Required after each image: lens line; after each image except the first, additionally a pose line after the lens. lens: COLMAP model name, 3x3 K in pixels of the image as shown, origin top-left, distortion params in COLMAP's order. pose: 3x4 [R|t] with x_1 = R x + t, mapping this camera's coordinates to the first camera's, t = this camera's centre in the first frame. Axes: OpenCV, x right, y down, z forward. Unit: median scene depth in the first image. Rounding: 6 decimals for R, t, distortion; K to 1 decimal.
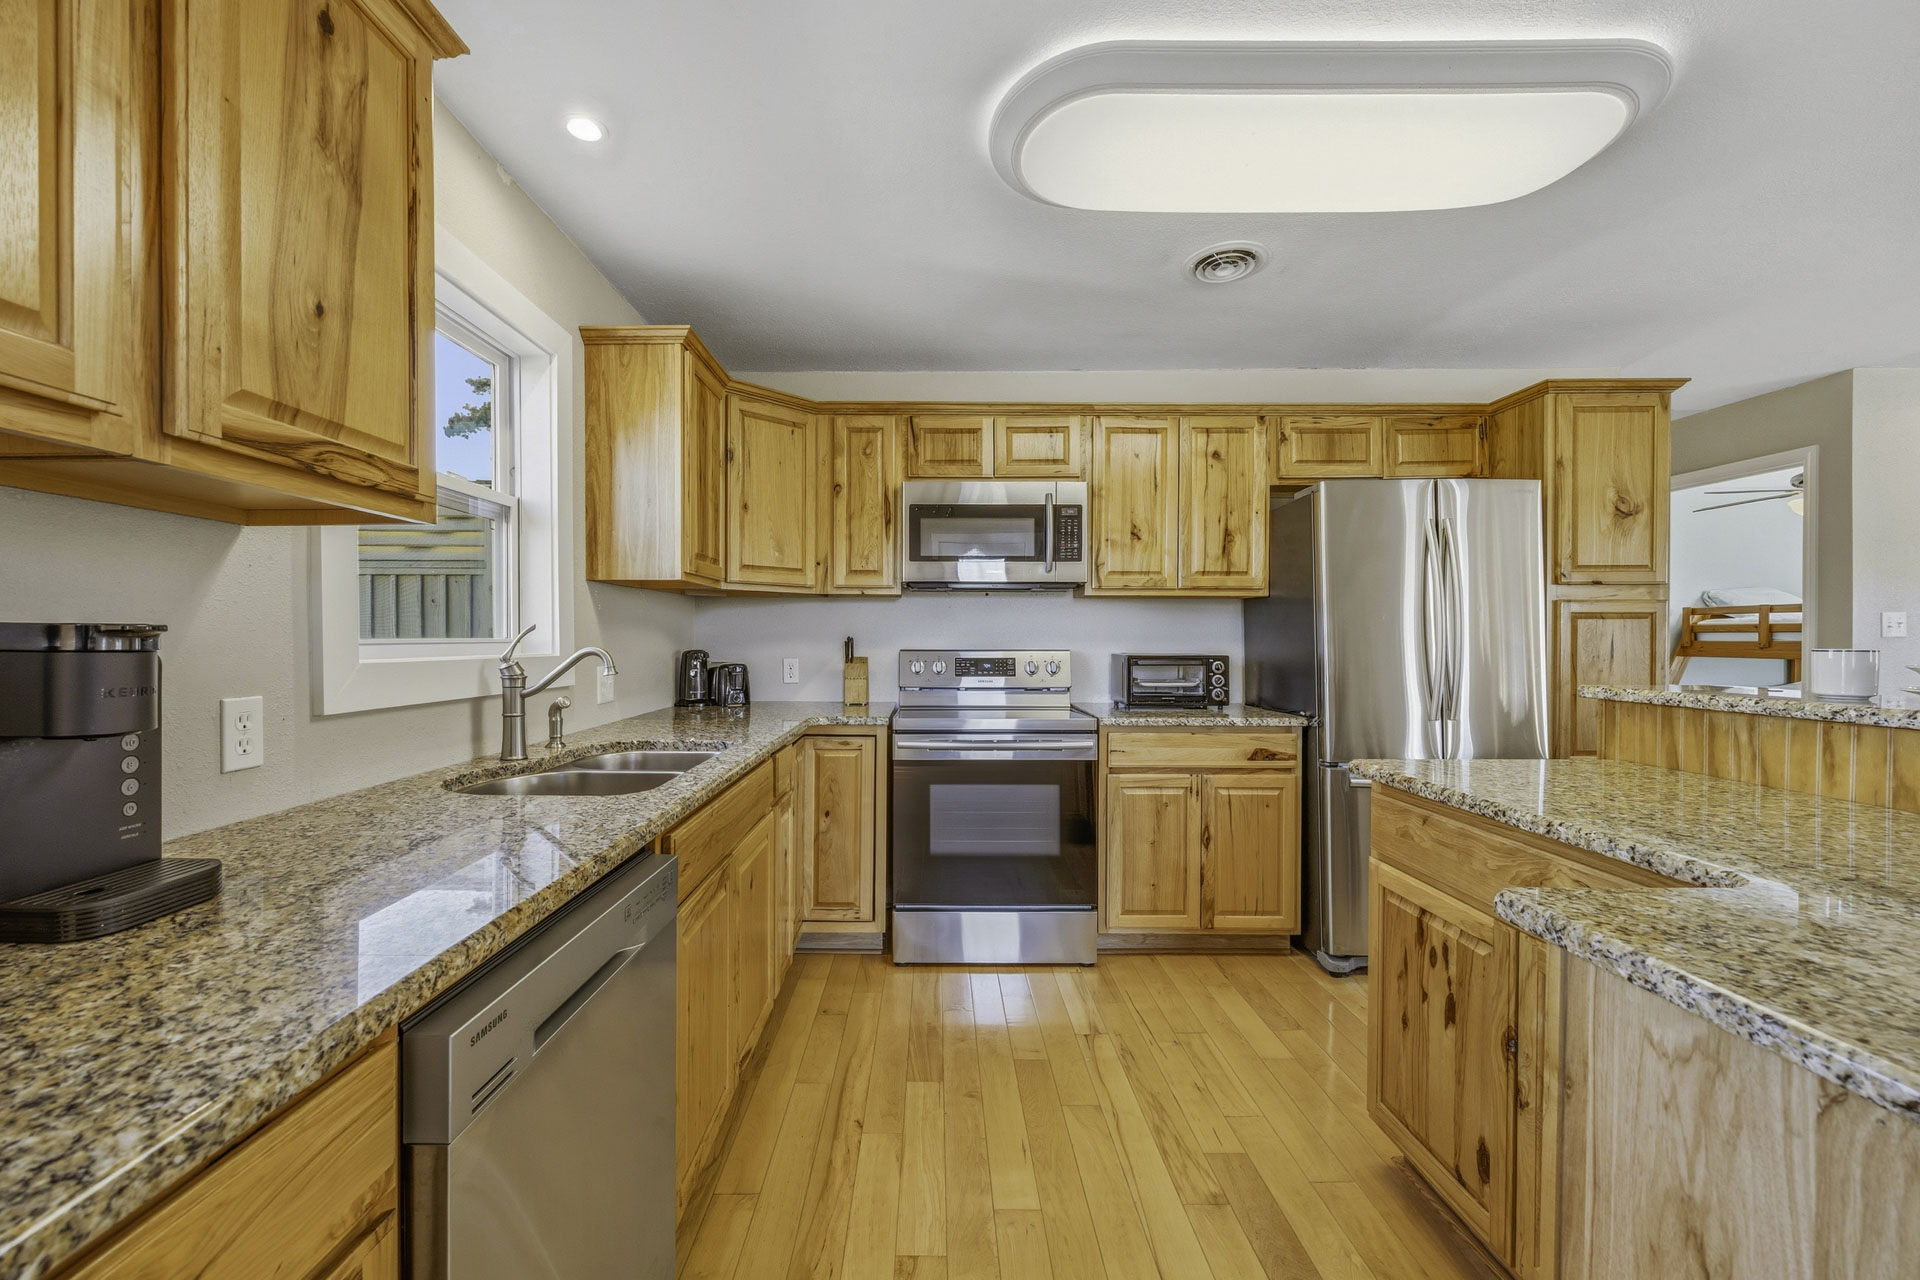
lens RADIAL K [[745.6, 0, 945.7], [0, 745.6, 641.4], [0, 0, 1]] dist [-0.006613, 0.000126]
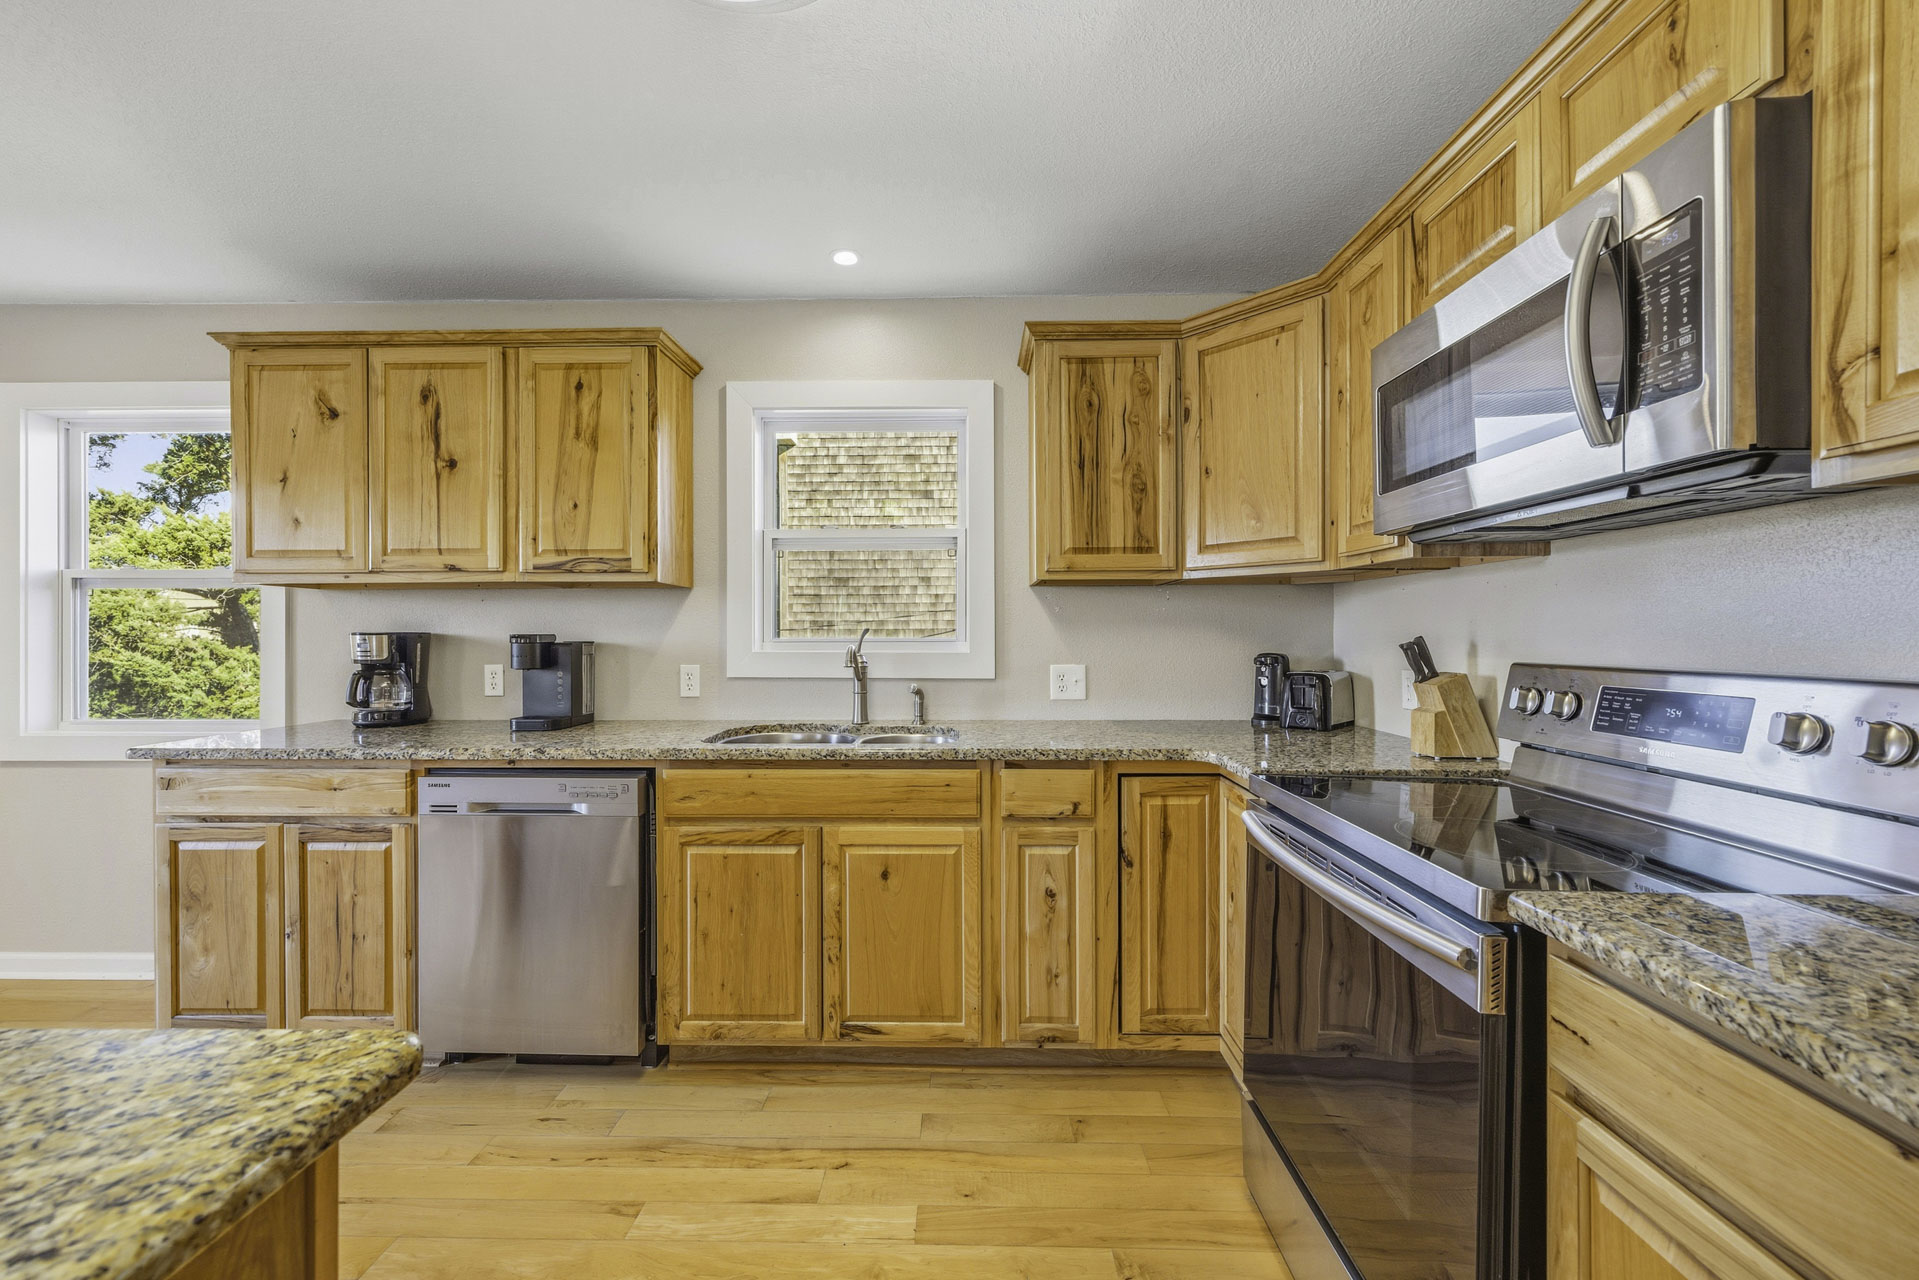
lens RADIAL K [[753.6, 0, 956.0], [0, 753.6, 652.3], [0, 0, 1]] dist [-0.000379, 0.000078]
pose [[-0.023198, 0.018563, -0.999559, 0.504941], [-0.004264, 0.999817, 0.018667, -0.003248], [0.999722, 0.004695, -0.023114, 0.711209]]
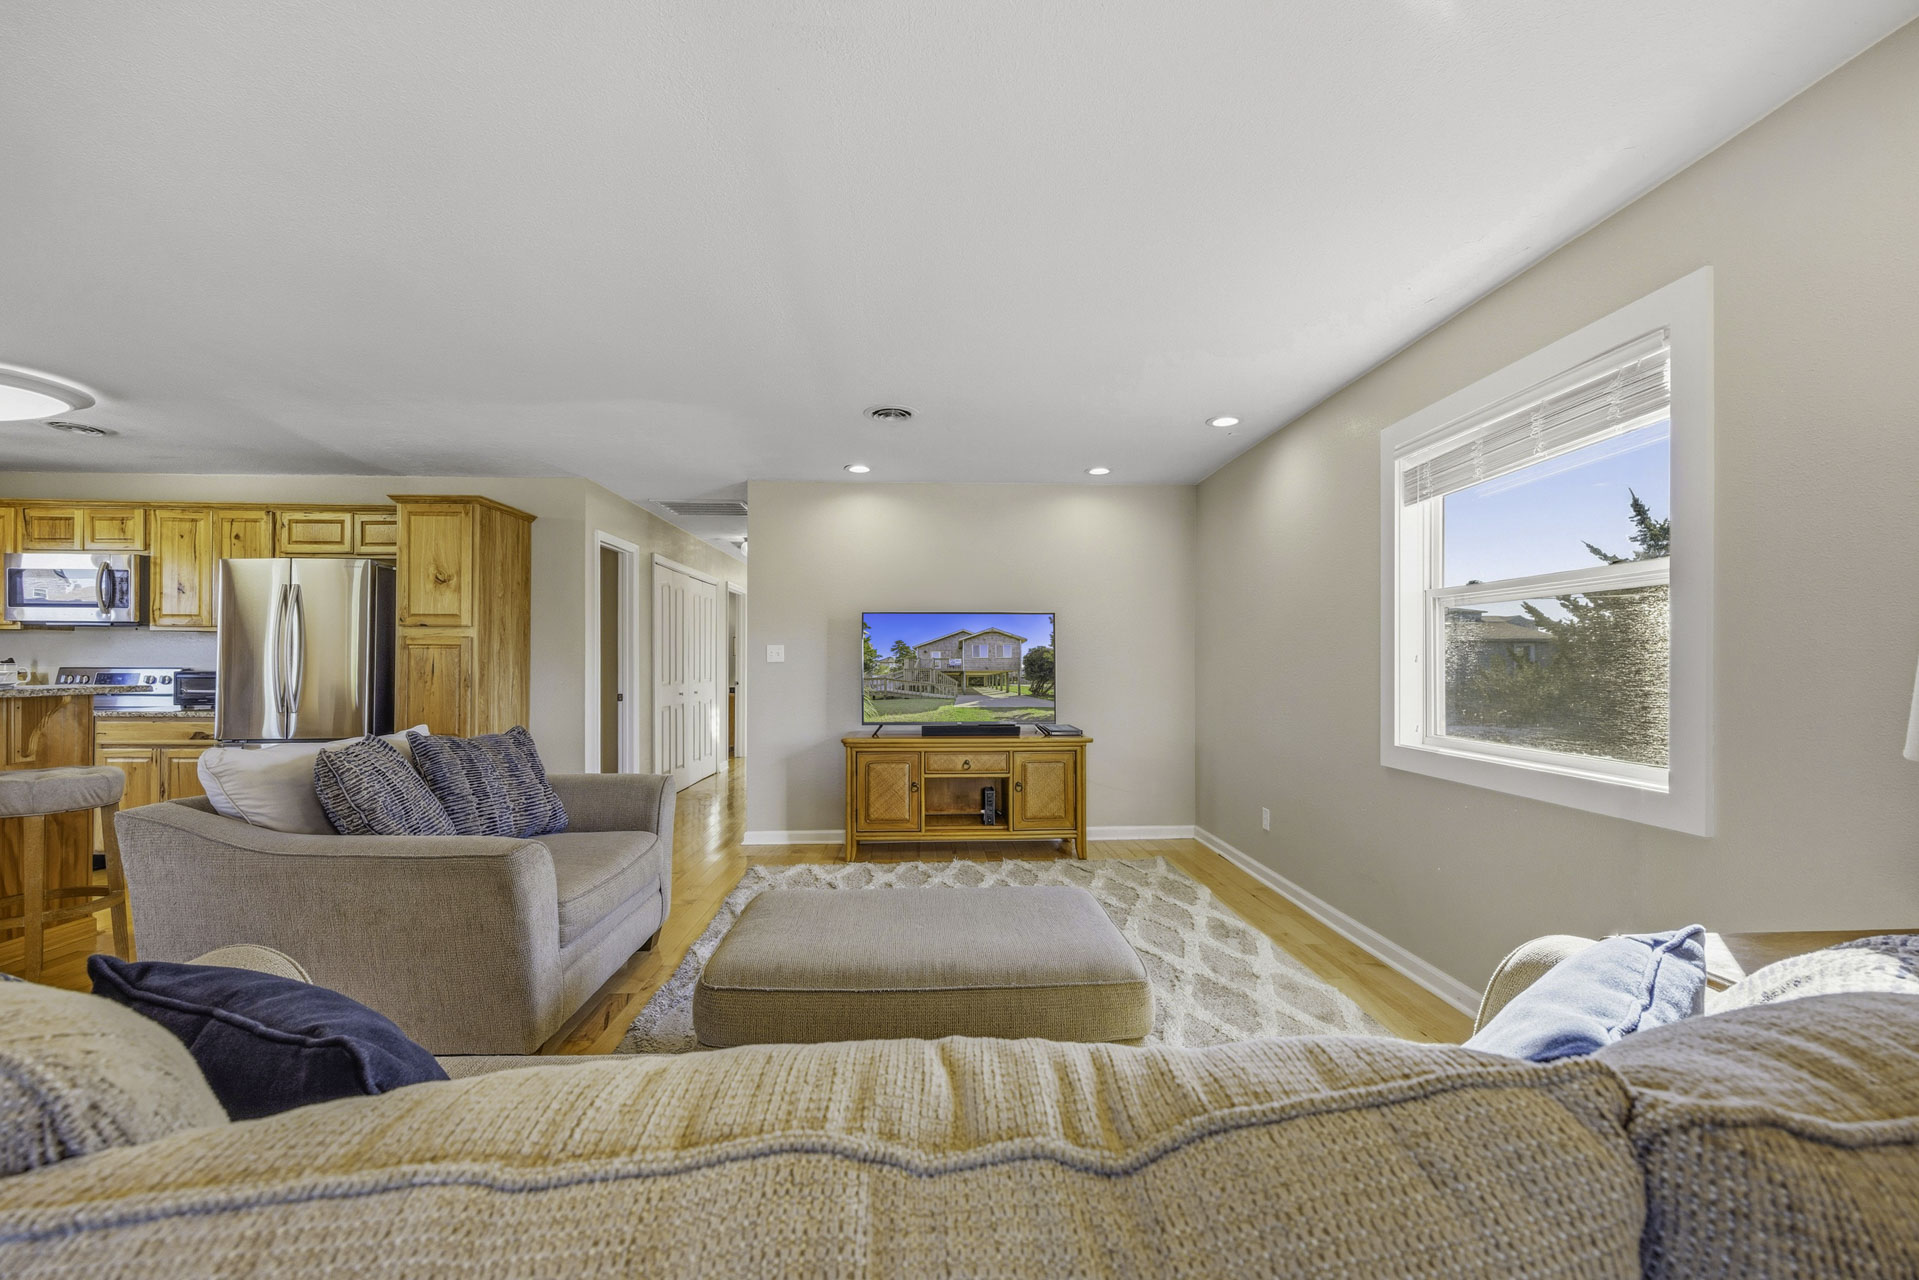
lens RADIAL K [[753.6, 0, 956.0], [0, 753.6, 652.3], [0, 0, 1]] dist [-0.000379, 0.000078]
pose [[0.999415, 0.008240, 0.033182, 1.808478], [-0.007483, 0.999711, -0.022858, 0.004139], [-0.033360, 0.022596, 0.999188, -0.564033]]
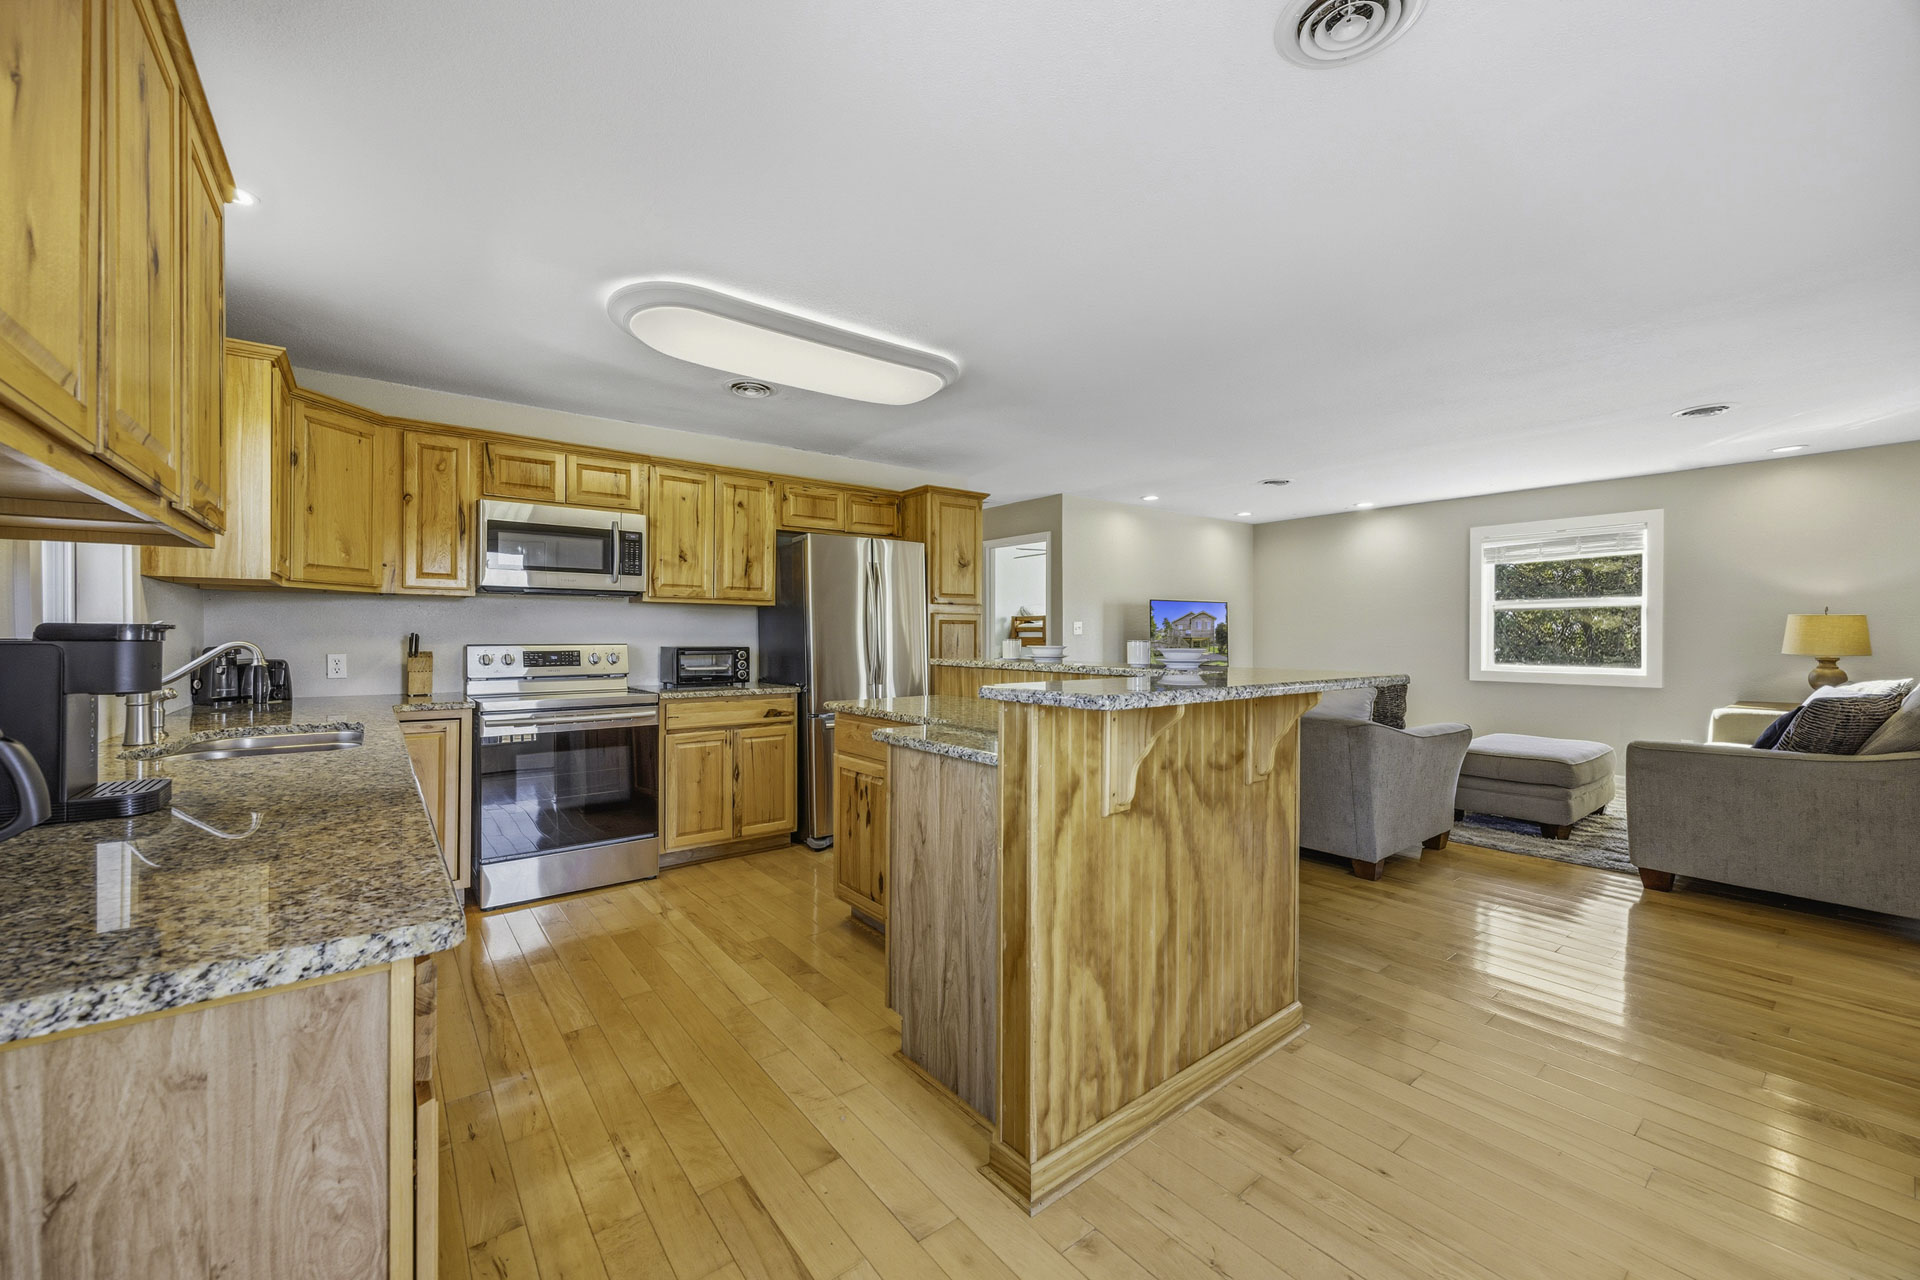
lens RADIAL K [[718.4, 0, 939.9], [0, 718.4, 640.0], [0, 0, 1]] dist [-0.000207, 0.000021]
pose [[0.795867, -0.003827, 0.605460, -0.166557], [0.002182, 0.999992, 0.003452, 0.002267], [-0.605468, -0.001426, 0.795868, -0.322278]]
